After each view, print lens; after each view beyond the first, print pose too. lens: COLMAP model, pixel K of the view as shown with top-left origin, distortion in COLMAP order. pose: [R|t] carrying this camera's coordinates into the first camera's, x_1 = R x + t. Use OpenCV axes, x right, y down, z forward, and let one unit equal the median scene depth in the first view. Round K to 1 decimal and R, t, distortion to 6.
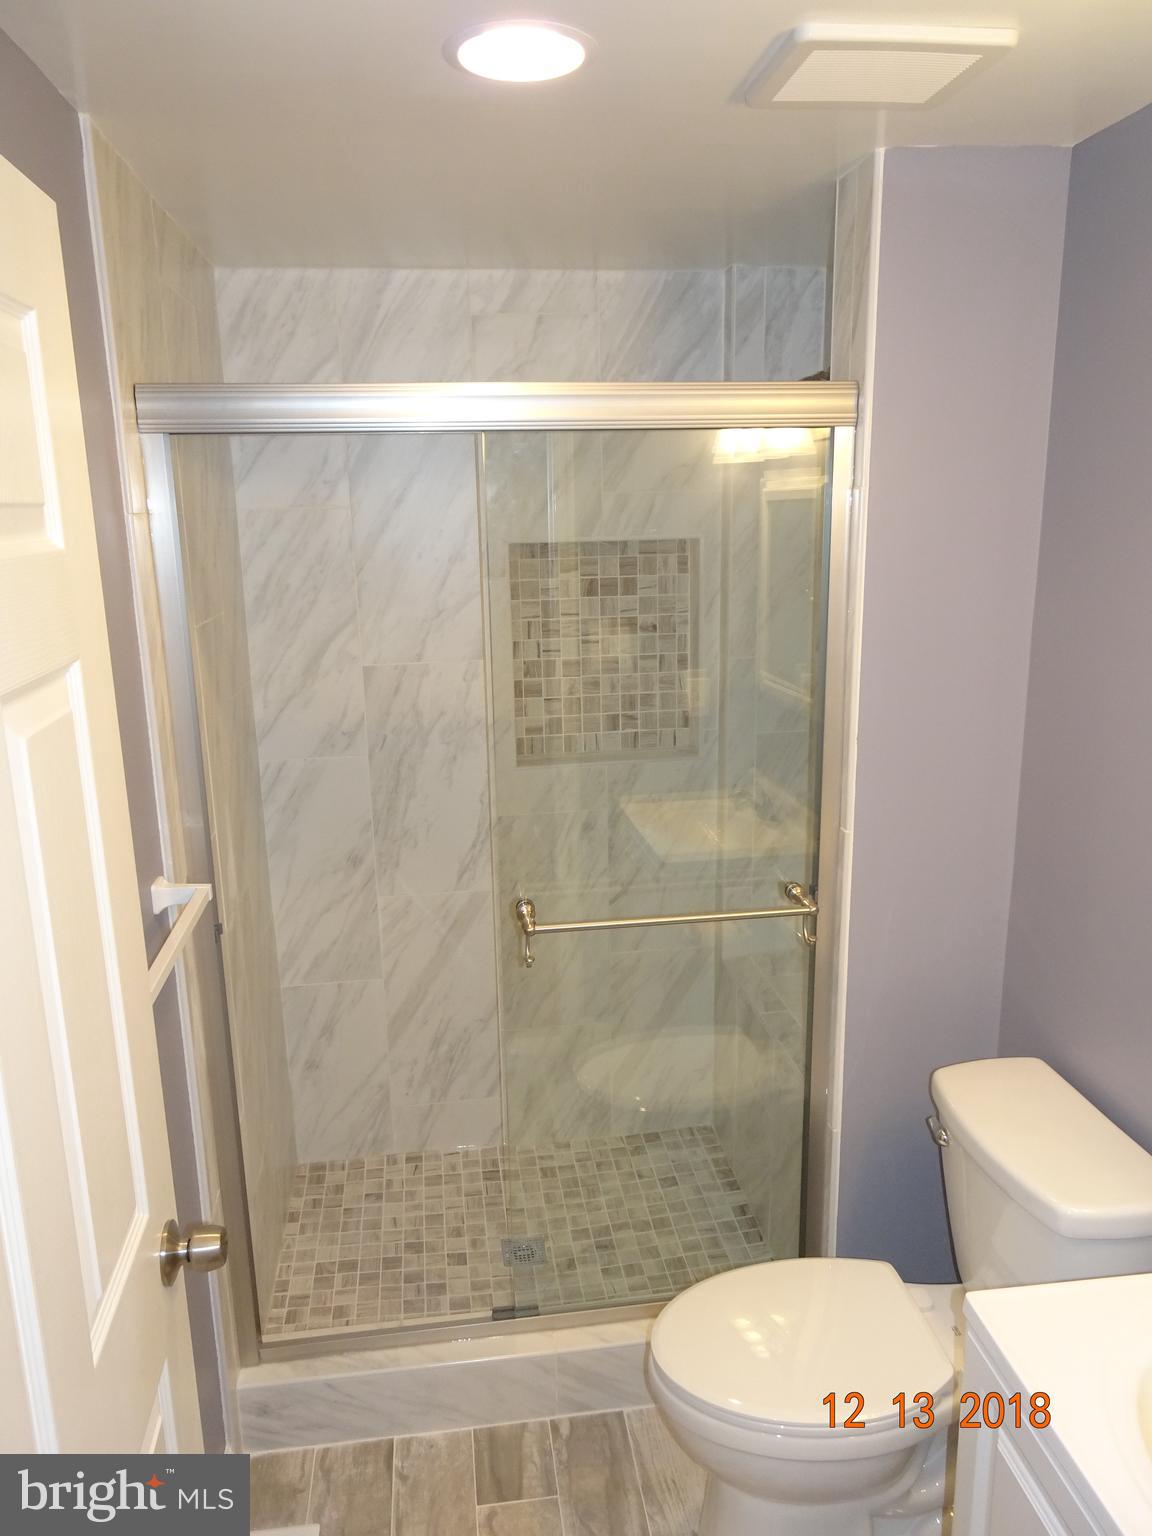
lens RADIAL K [[1115.4, 0, 572.9], [0, 1115.4, 771.8], [0, 0, 1]] dist [0.023742, 0.001179]
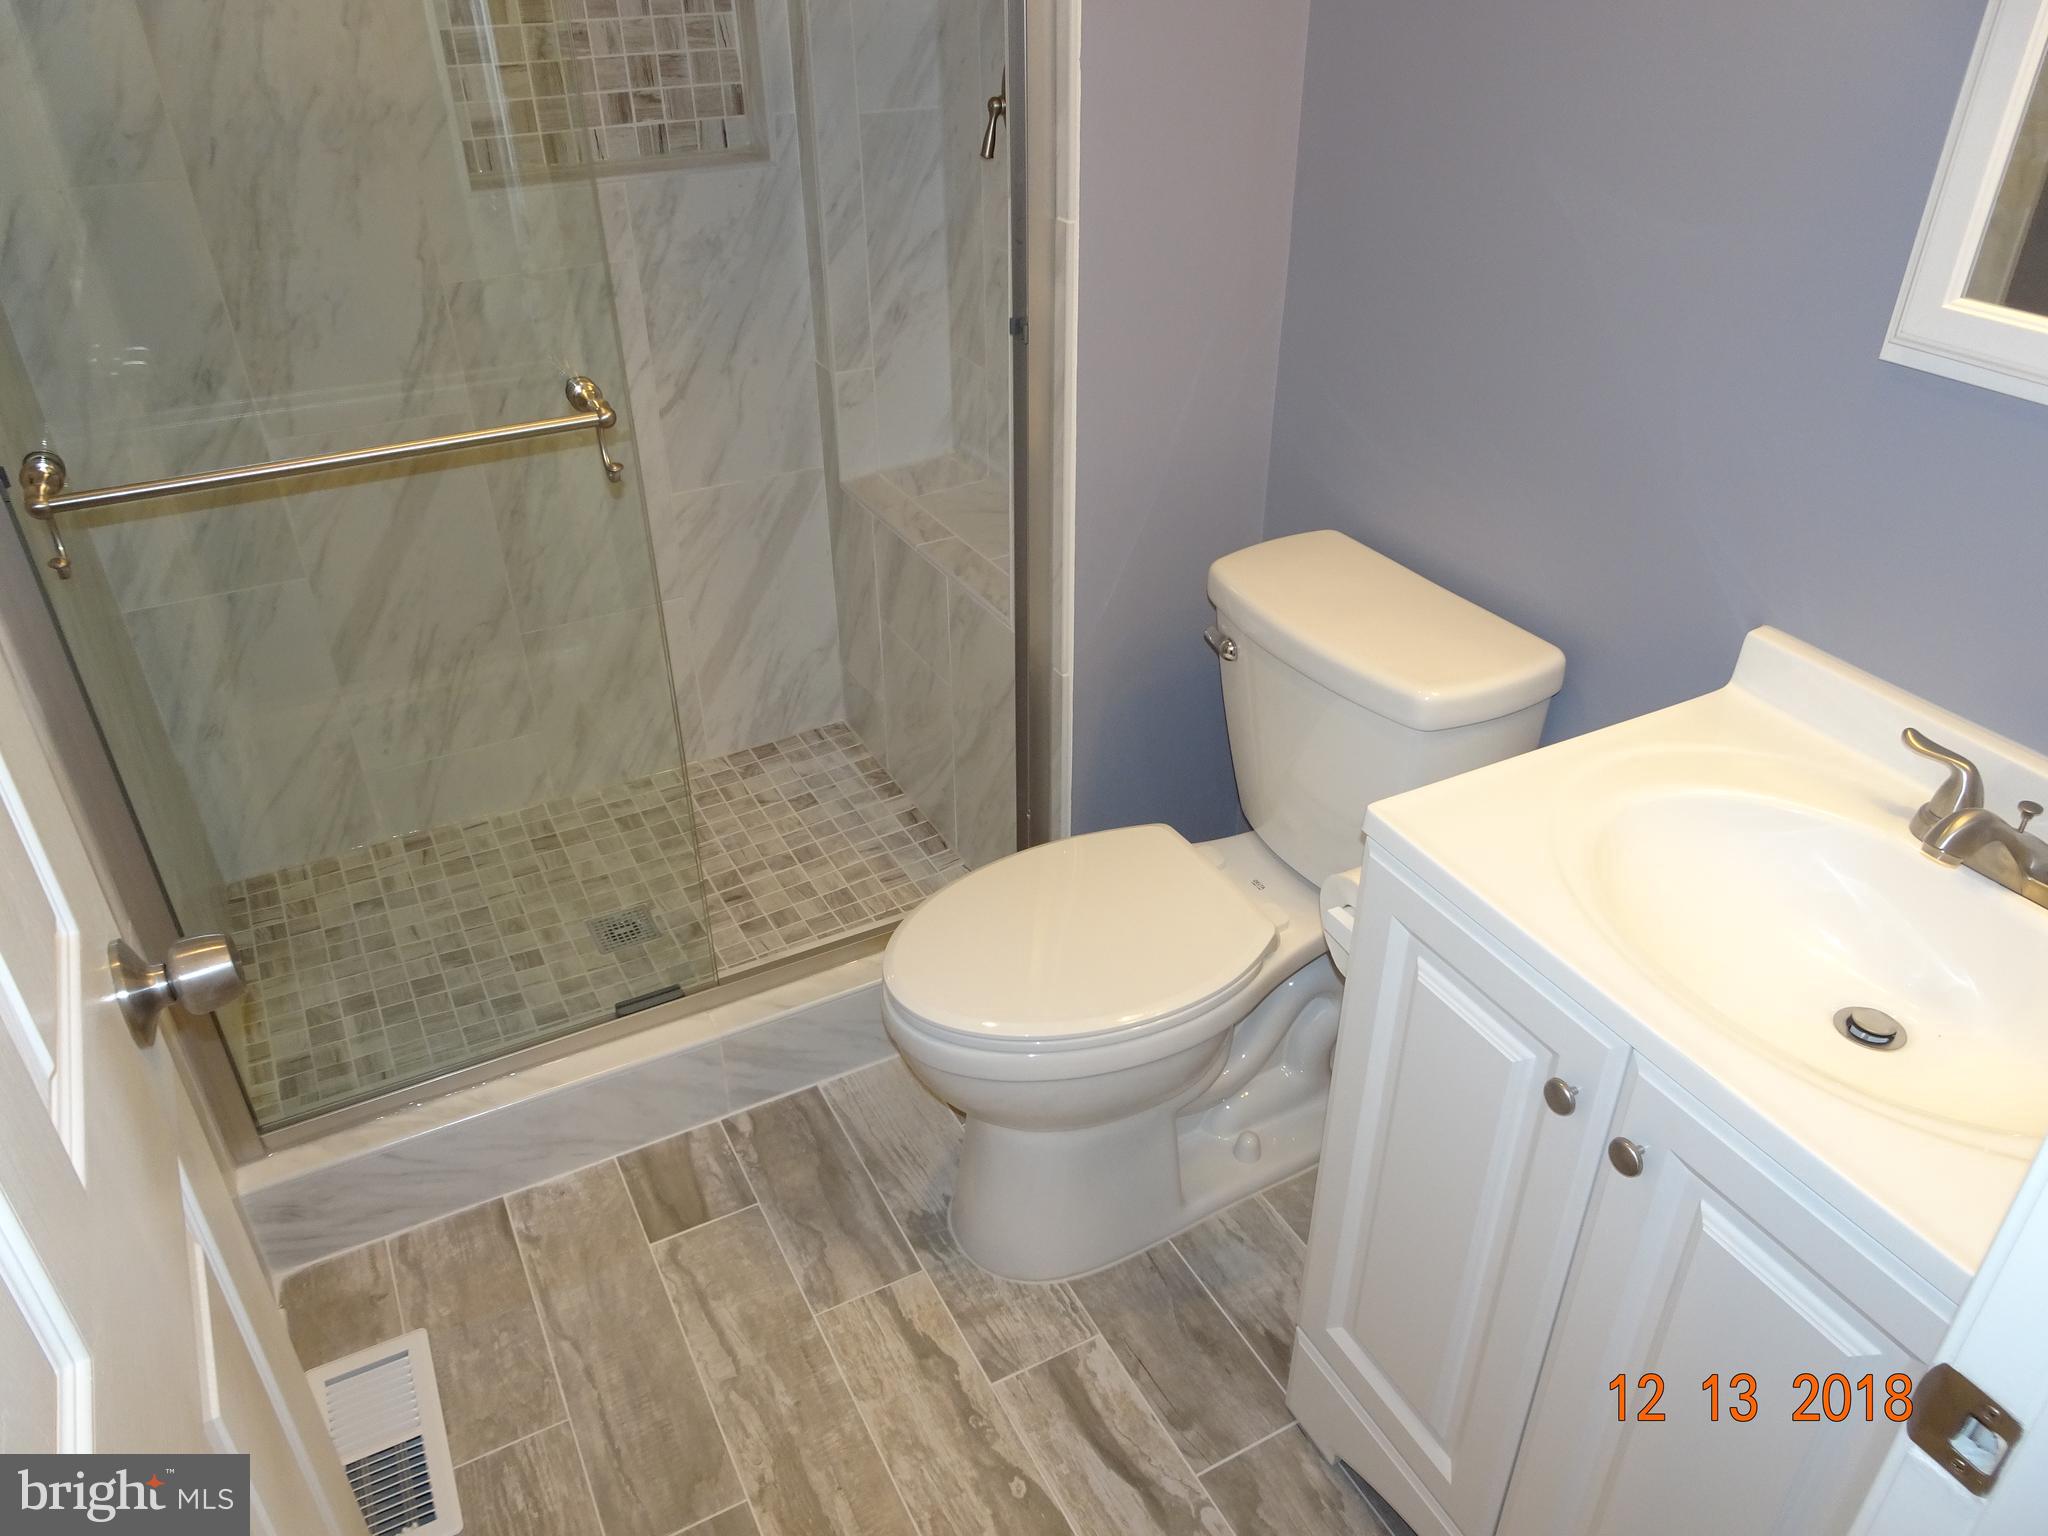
lens RADIAL K [[1467.3, 0, 1024.1], [0, 1467.3, 775.2], [0, 0, 1]] dist [0.009139, 0.007014]
pose [[0.936402, -0.176494, 0.303316, -0.067740], [0.074097, 0.944277, 0.320704, 0.059816], [-0.343016, -0.277833, 0.897301, 0.112532]]
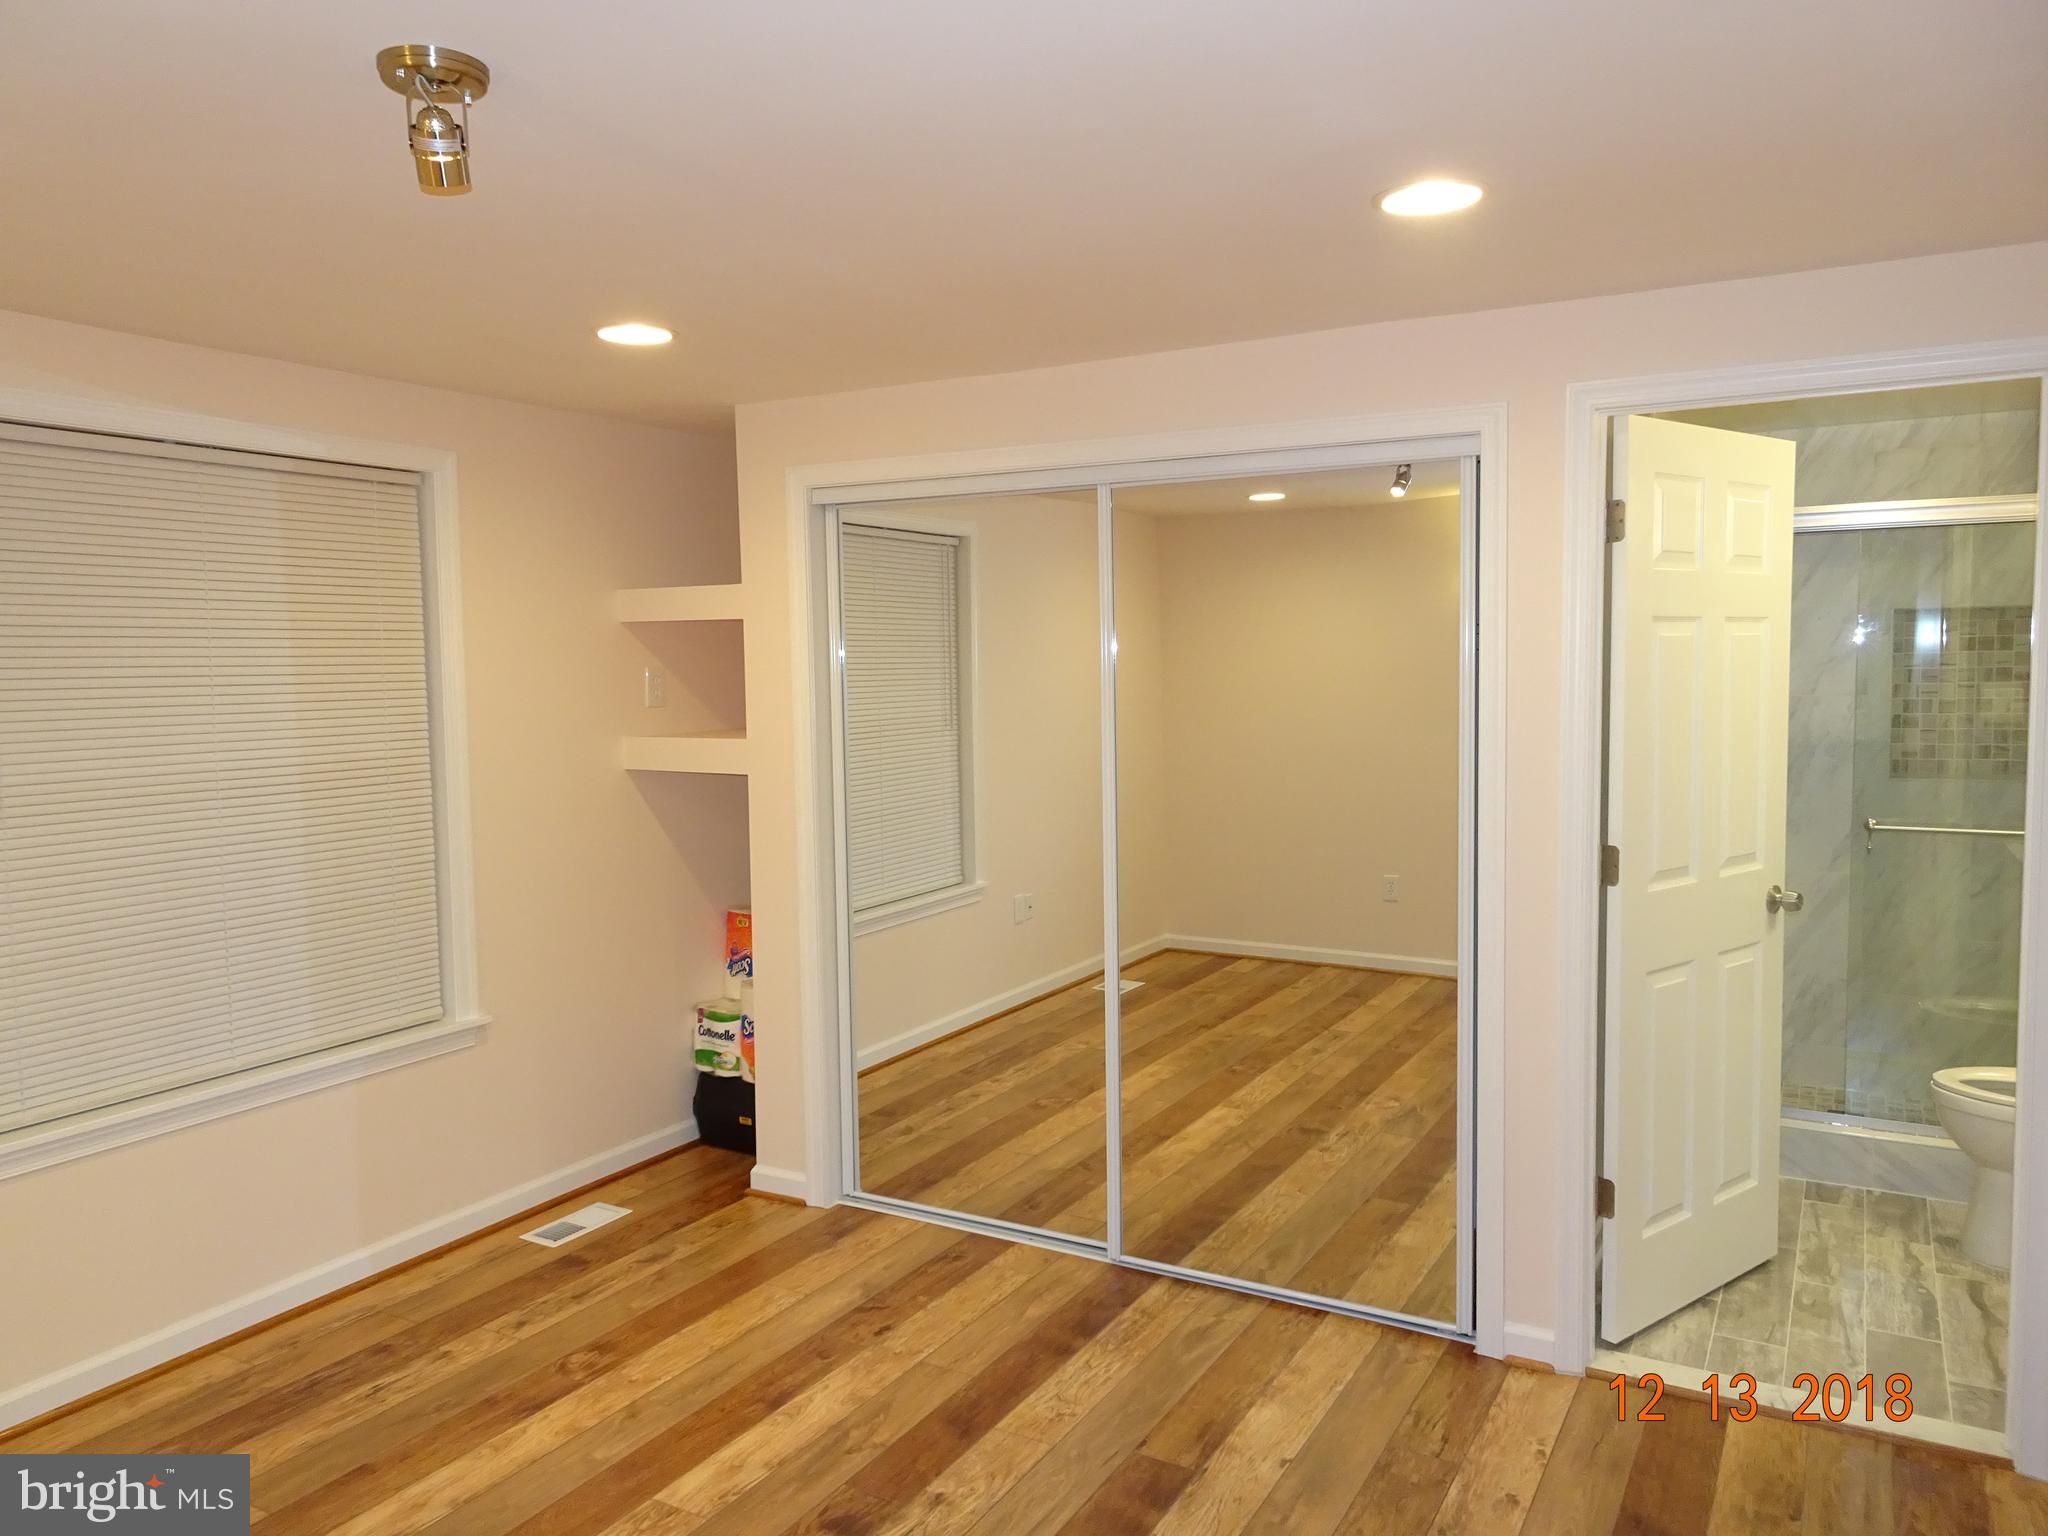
lens RADIAL K [[1467.3, 0, 1024.1], [0, 1467.3, 775.2], [0, 0, 1]] dist [0.009139, 0.007014]
pose [[0.797430, 0.052580, -0.601116, 0.178404], [-0.144784, 0.983767, -0.106016, 0.322713], [0.585784, 0.171572, 0.792099, -0.960486]]
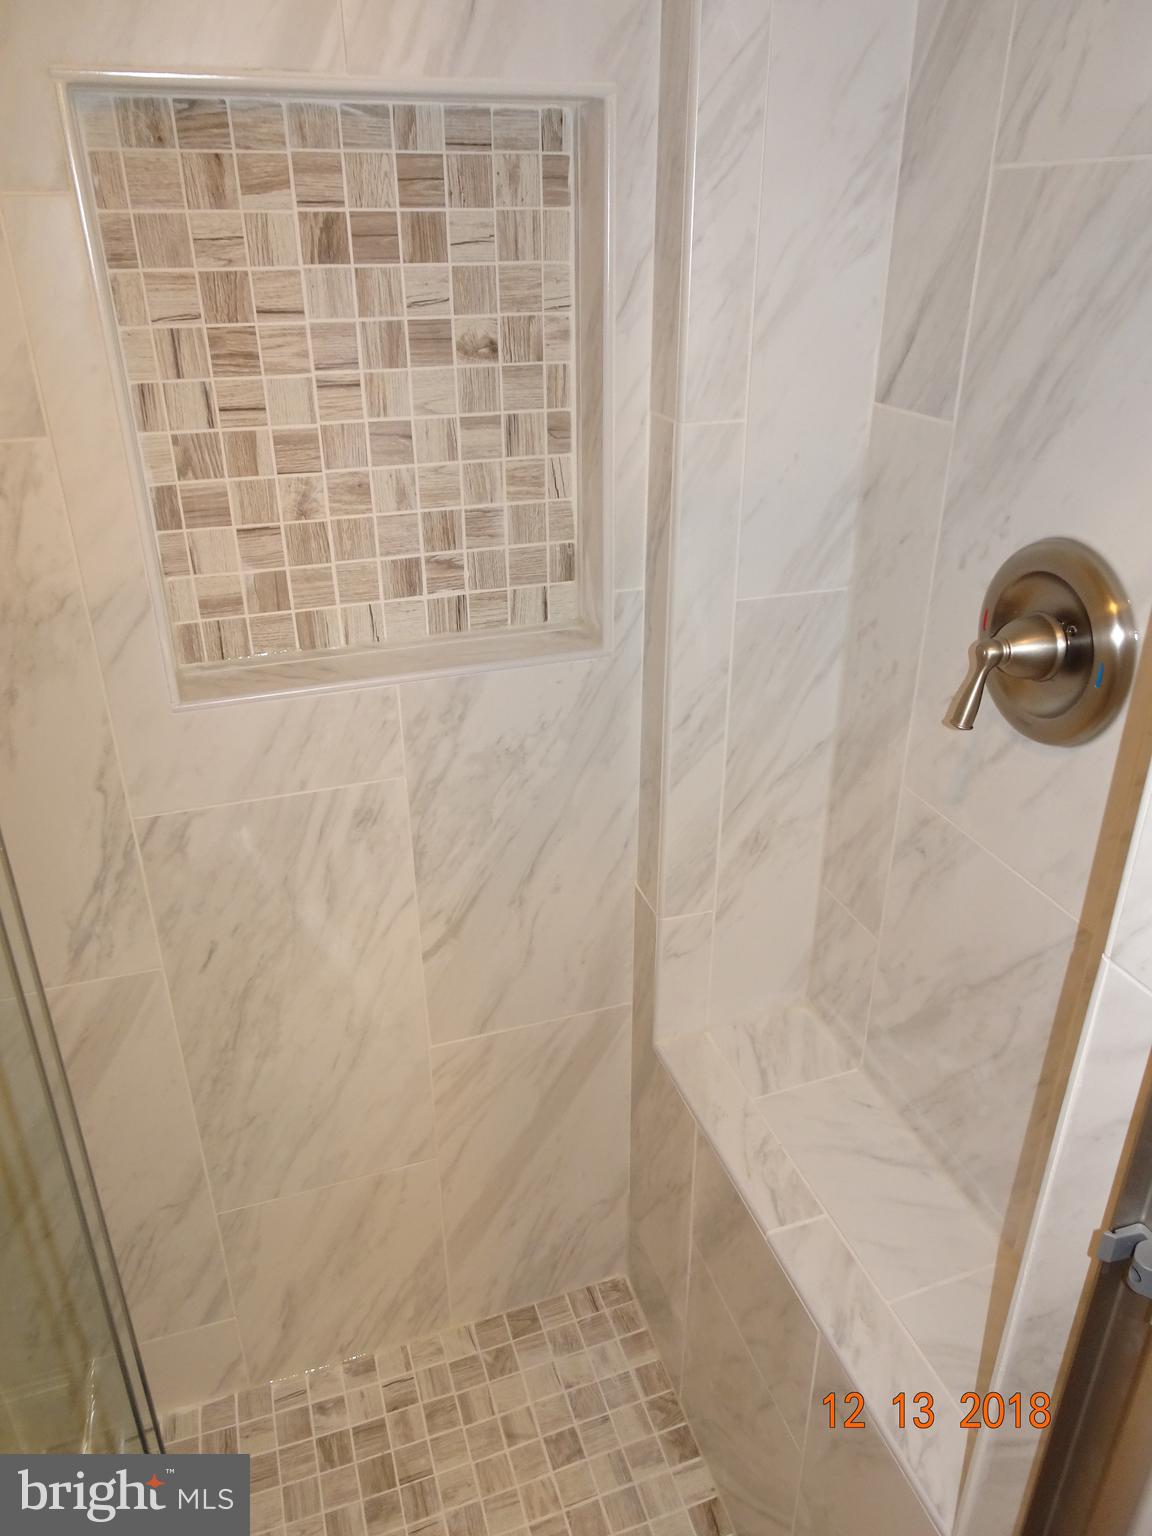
lens RADIAL K [[1115.4, 0, 572.9], [0, 1115.4, 771.8], [0, 0, 1]] dist [0.023742, 0.001179]
pose [[0.983748, -0.067094, 0.166548, 0.022606], [0.030241, 0.976223, 0.214647, -0.064624], [-0.176990, -0.206122, 0.962387, 0.570633]]
